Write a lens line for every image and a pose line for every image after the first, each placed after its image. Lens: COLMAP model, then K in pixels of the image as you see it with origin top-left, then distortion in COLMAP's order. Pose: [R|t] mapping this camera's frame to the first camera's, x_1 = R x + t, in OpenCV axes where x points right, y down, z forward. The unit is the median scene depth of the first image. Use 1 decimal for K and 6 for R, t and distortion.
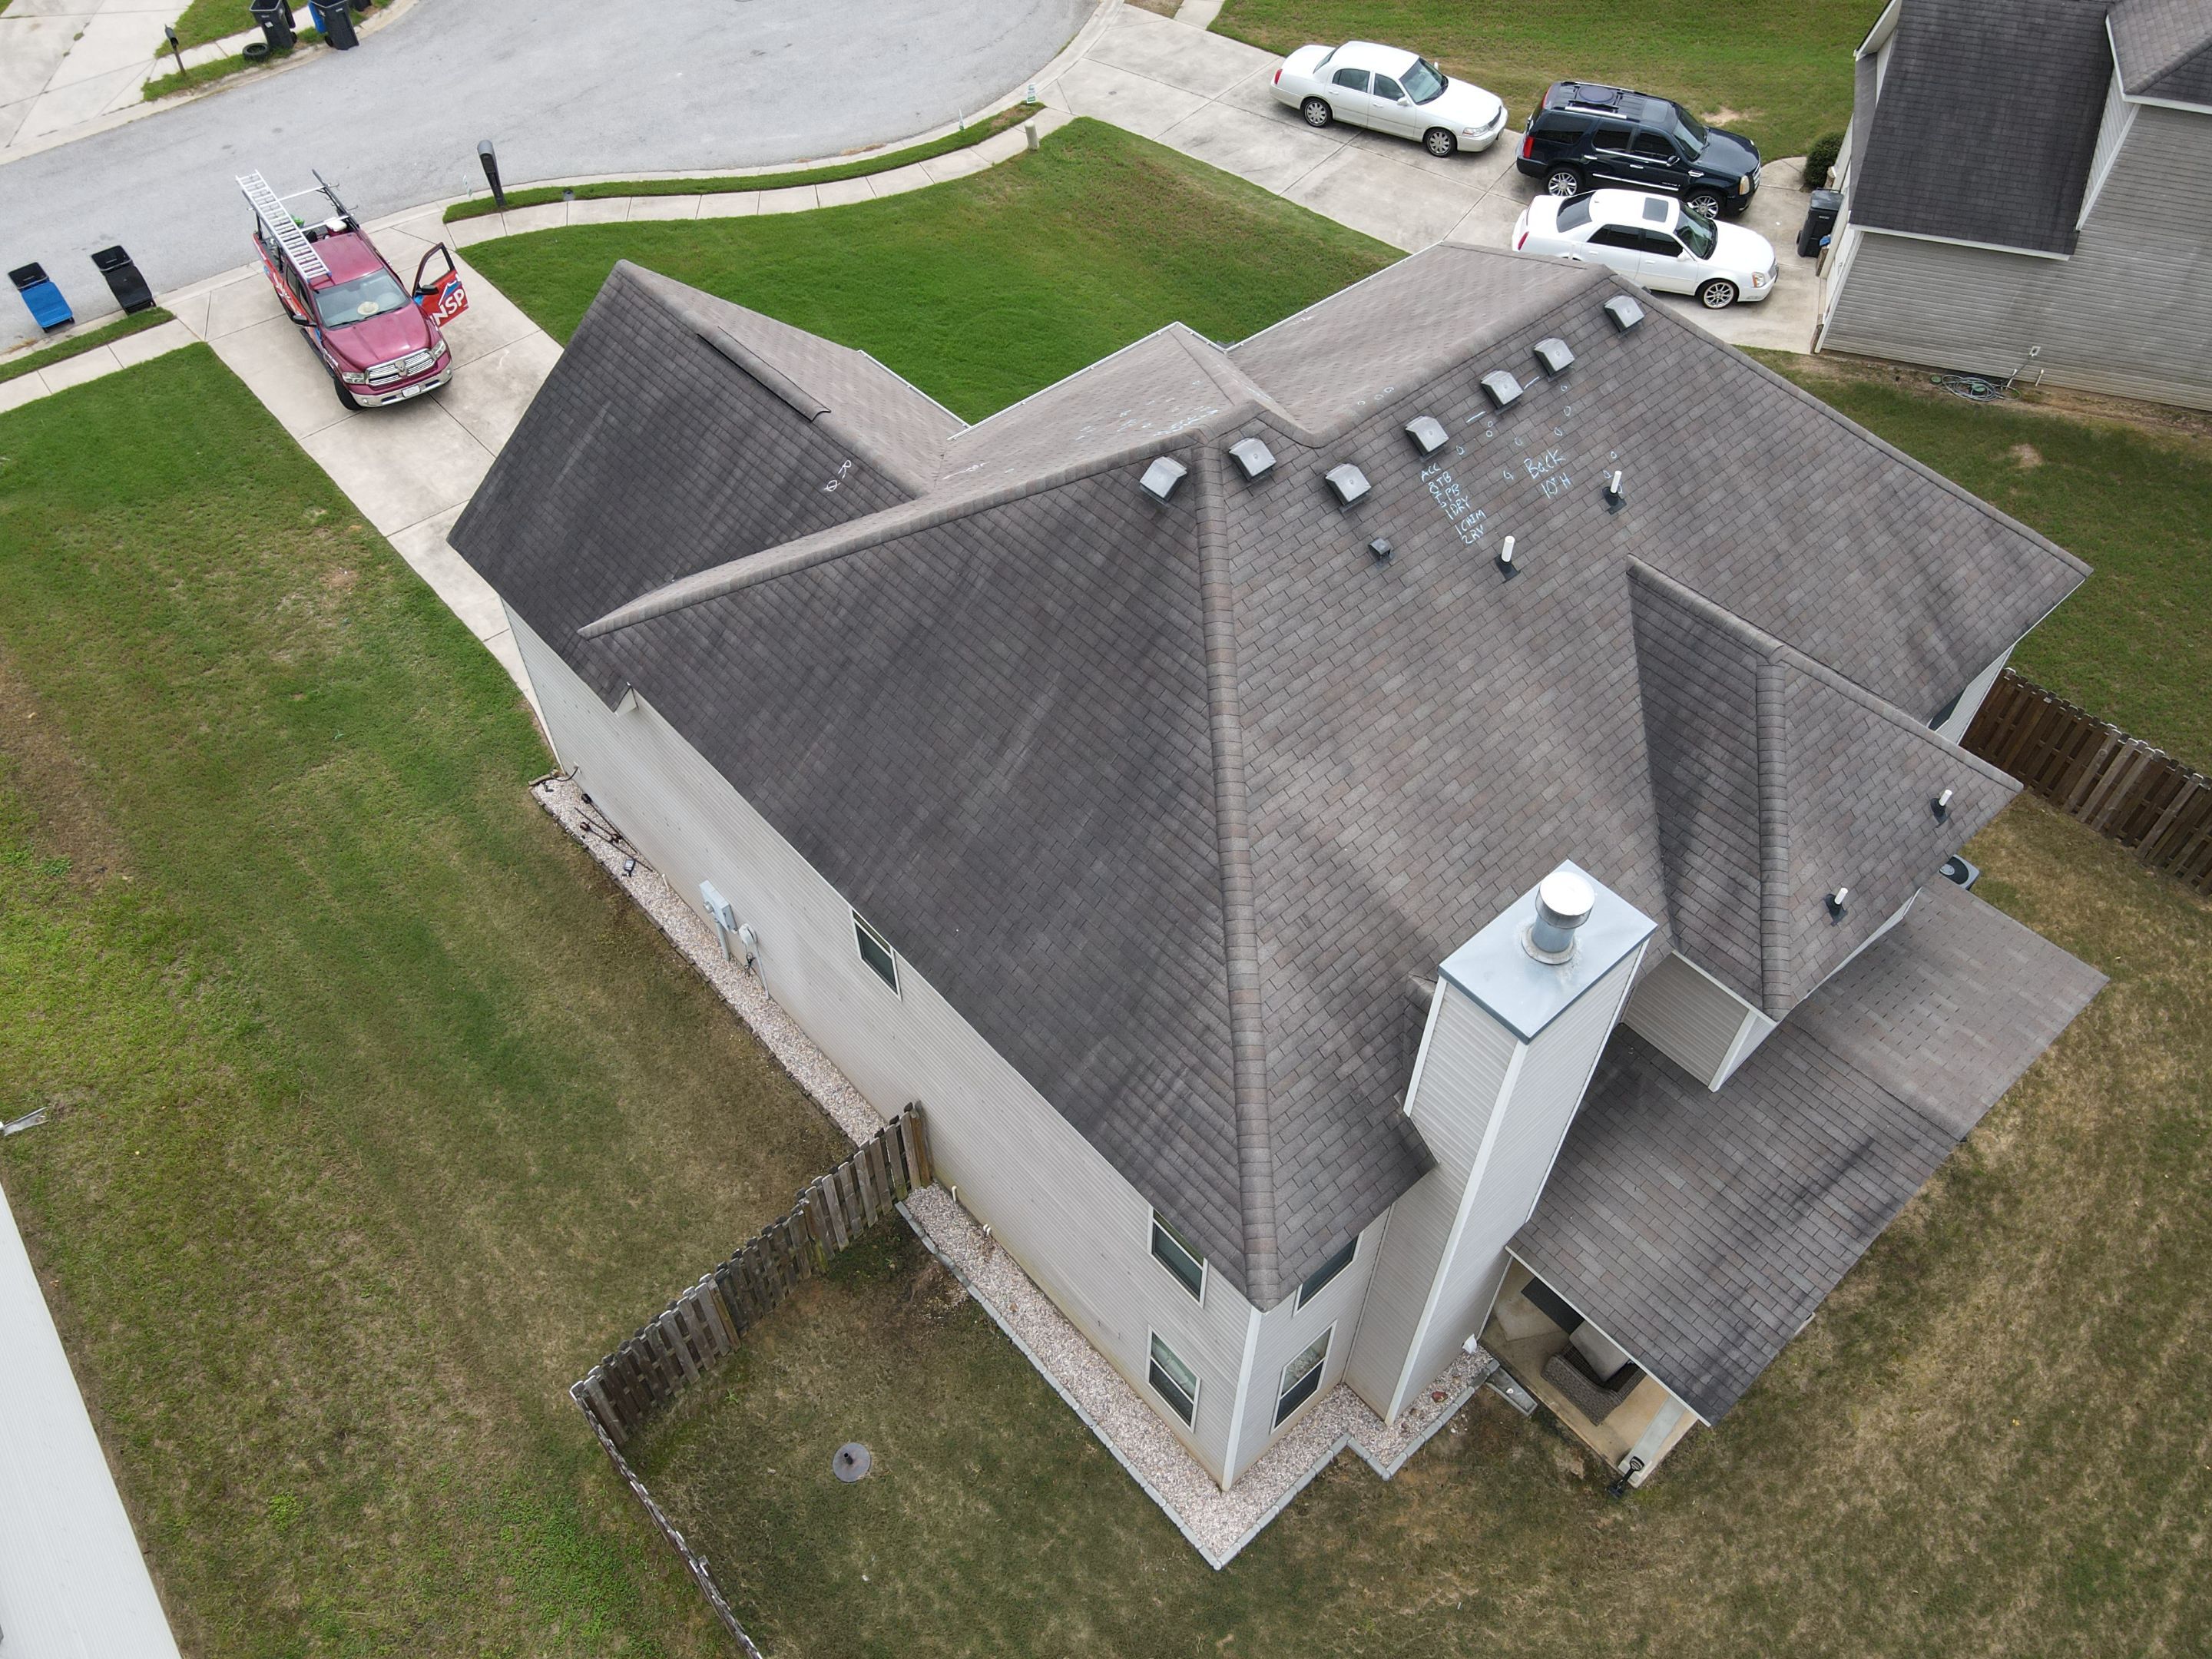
lens RADIAL K [[1639.3, 0, 1114.2], [0, 1639.3, 826.5], [0, 0, 1]] dist [-0.012114, 0.046831]
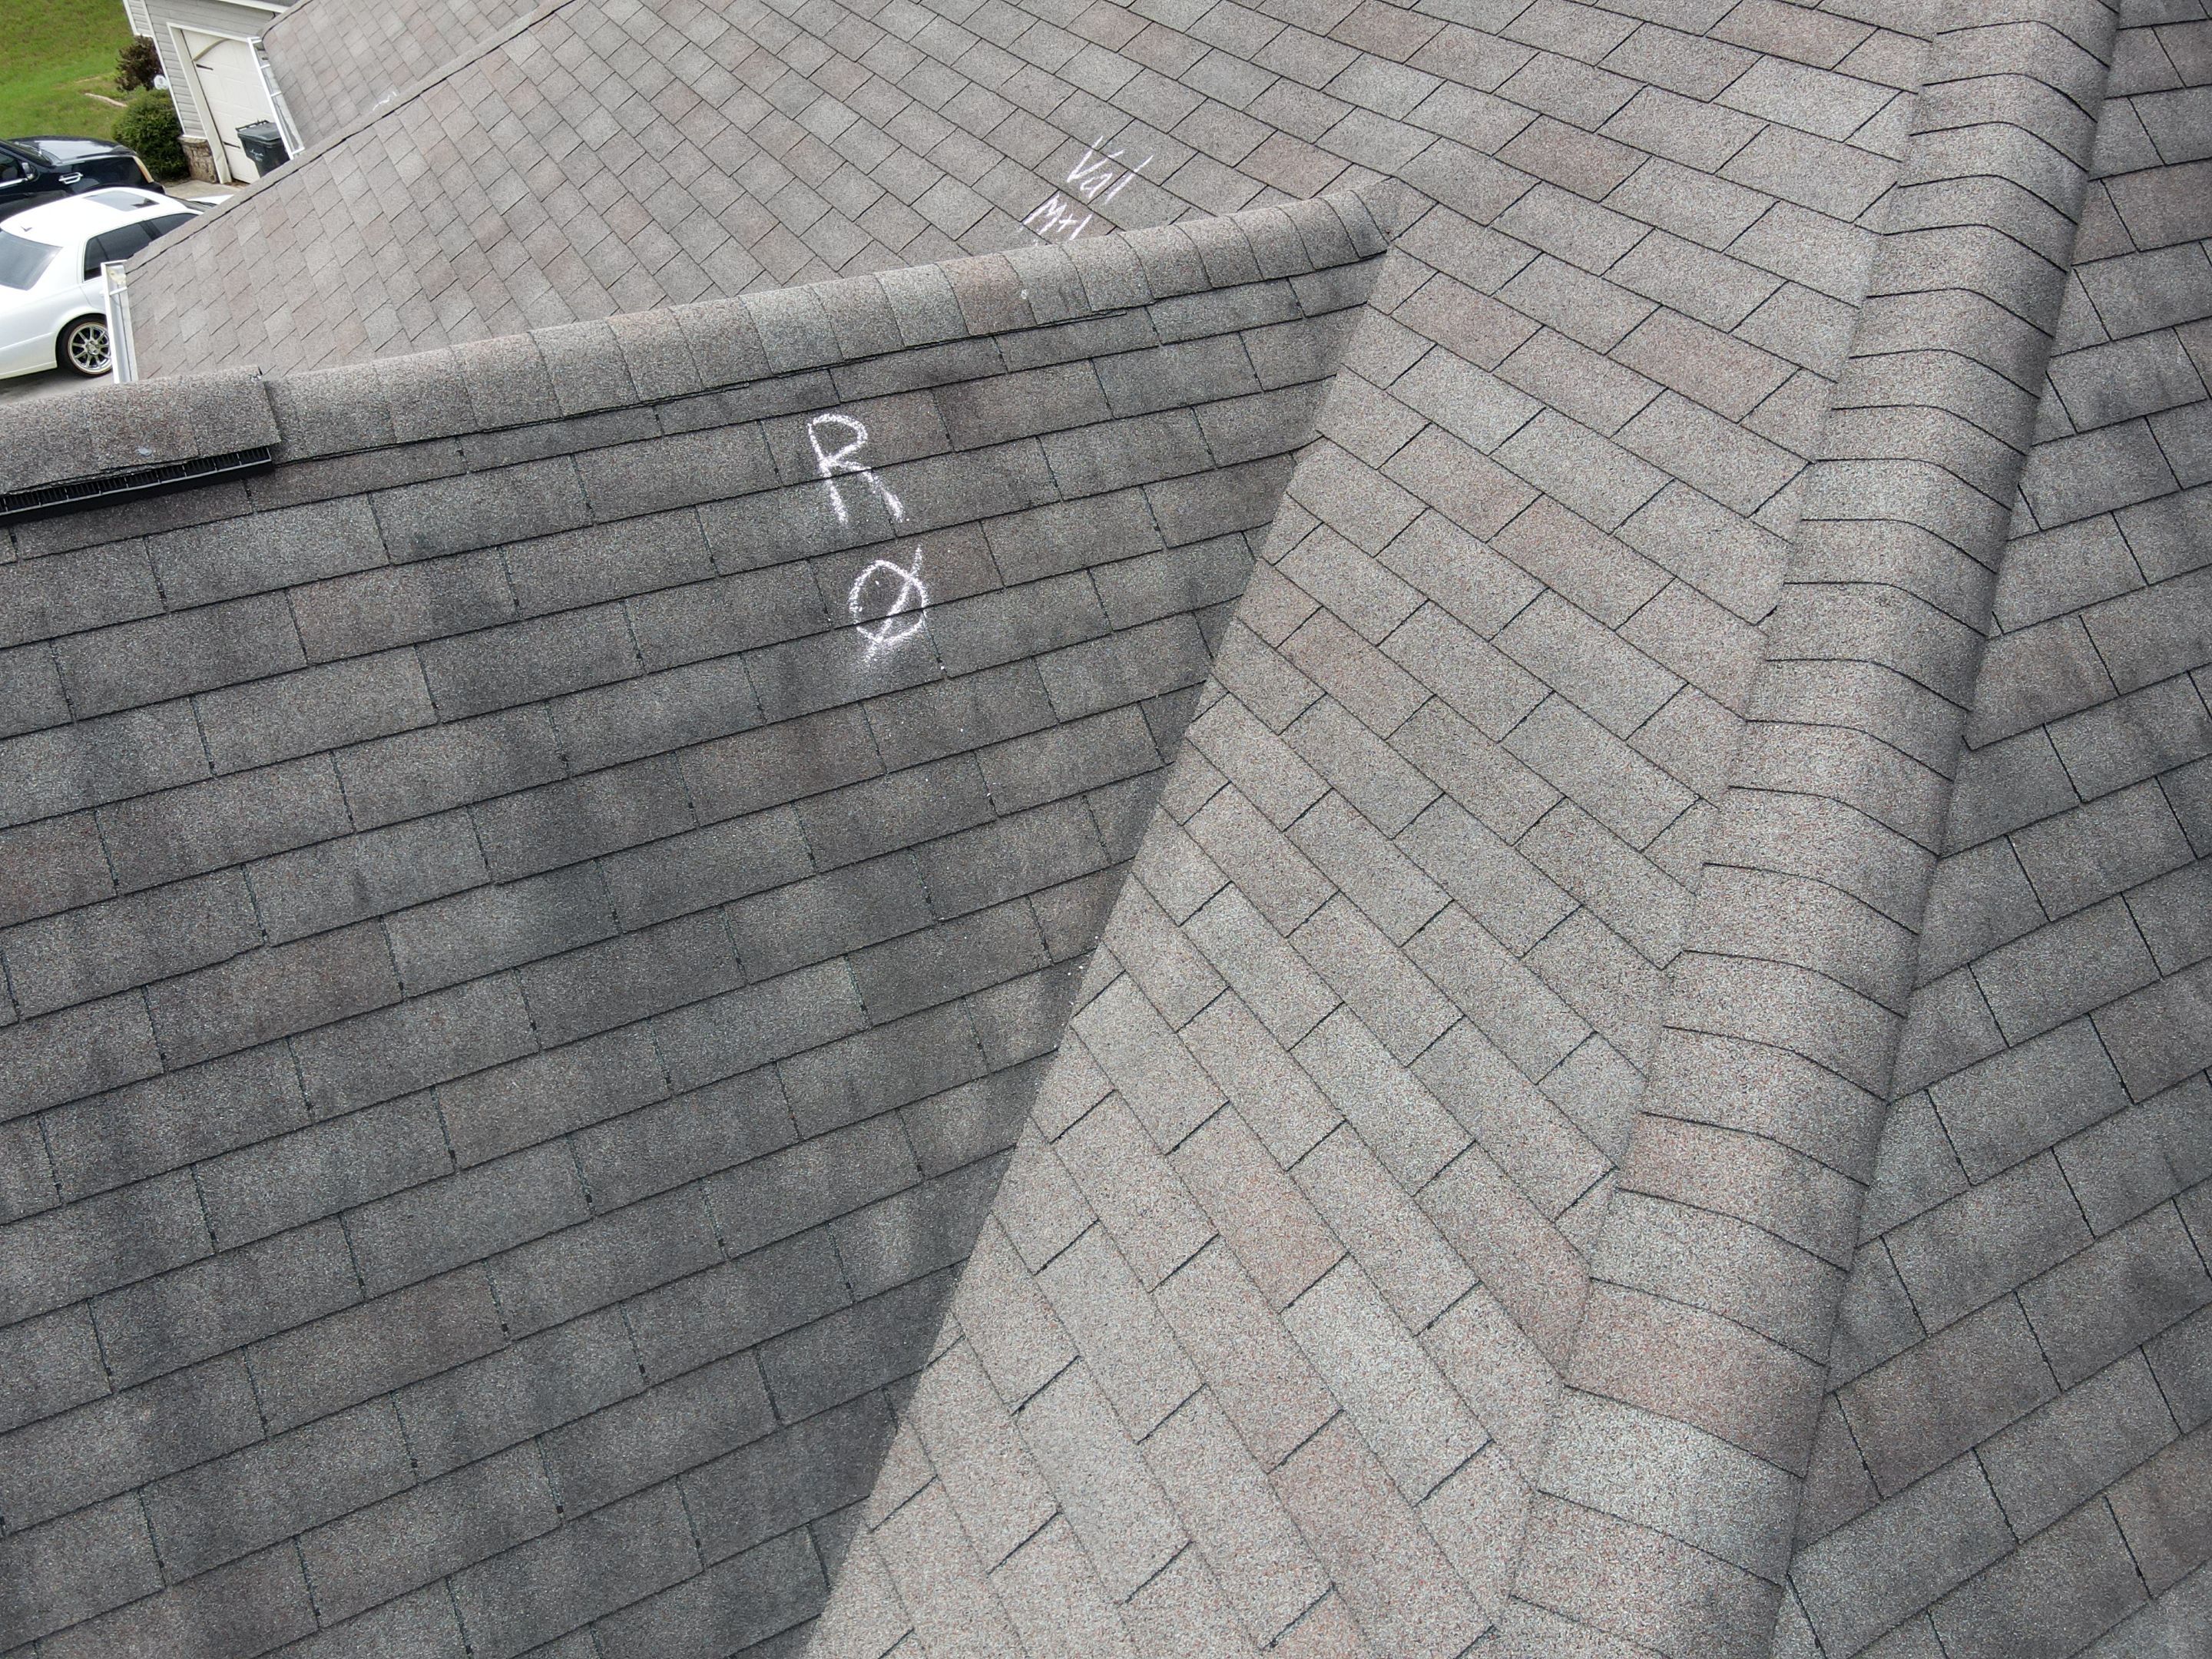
lens RADIAL K [[1639.3, 0, 1114.2], [0, 1639.3, 826.5], [0, 0, 1]] dist [-0.012114, 0.046831]
pose [[0.251060, -0.599093, 0.760301, -0.252209], [0.726782, 0.635459, 0.260730, -0.191473], [-0.639341, 0.487114, 0.594948, 0.797693]]
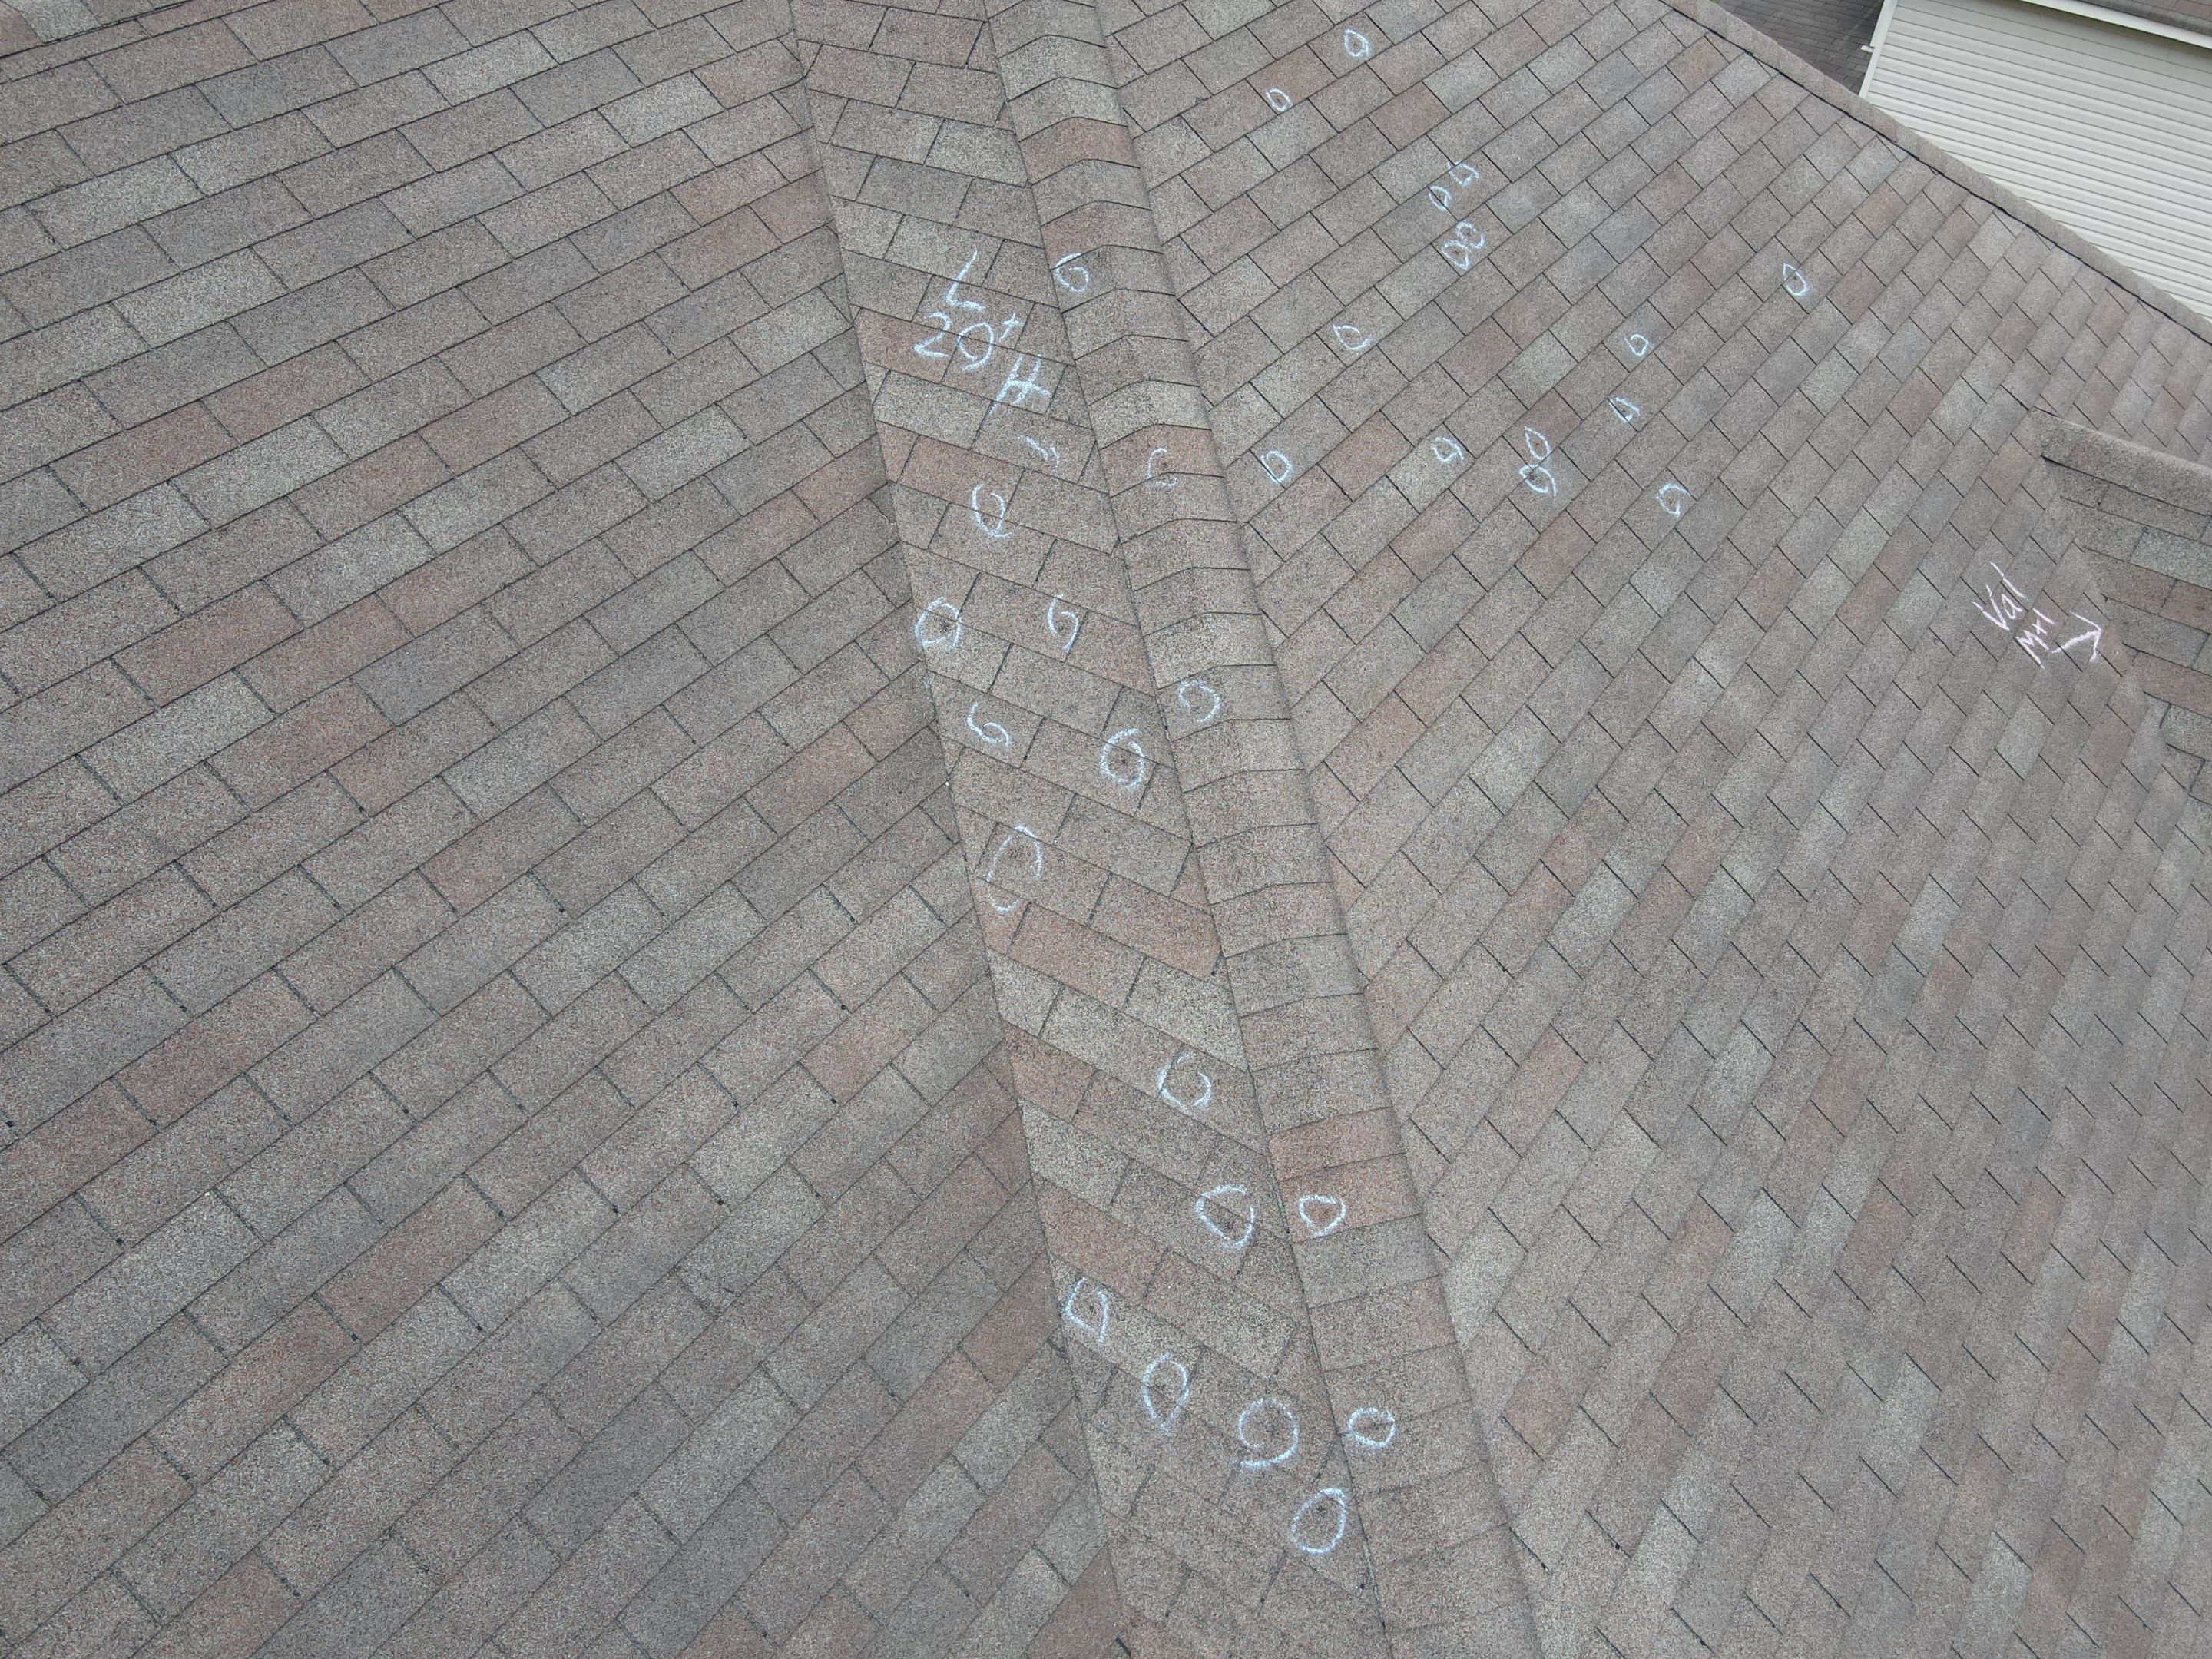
lens RADIAL K [[1639.3, 0, 1114.2], [0, 1639.3, 826.5], [0, 0, 1]] dist [-0.012114, 0.046831]
pose [[-0.980618, 0.129746, -0.146816, 0.090769], [-0.156663, -0.069203, 0.985225, -0.404177], [0.117669, 0.989129, 0.088188, 0.867066]]
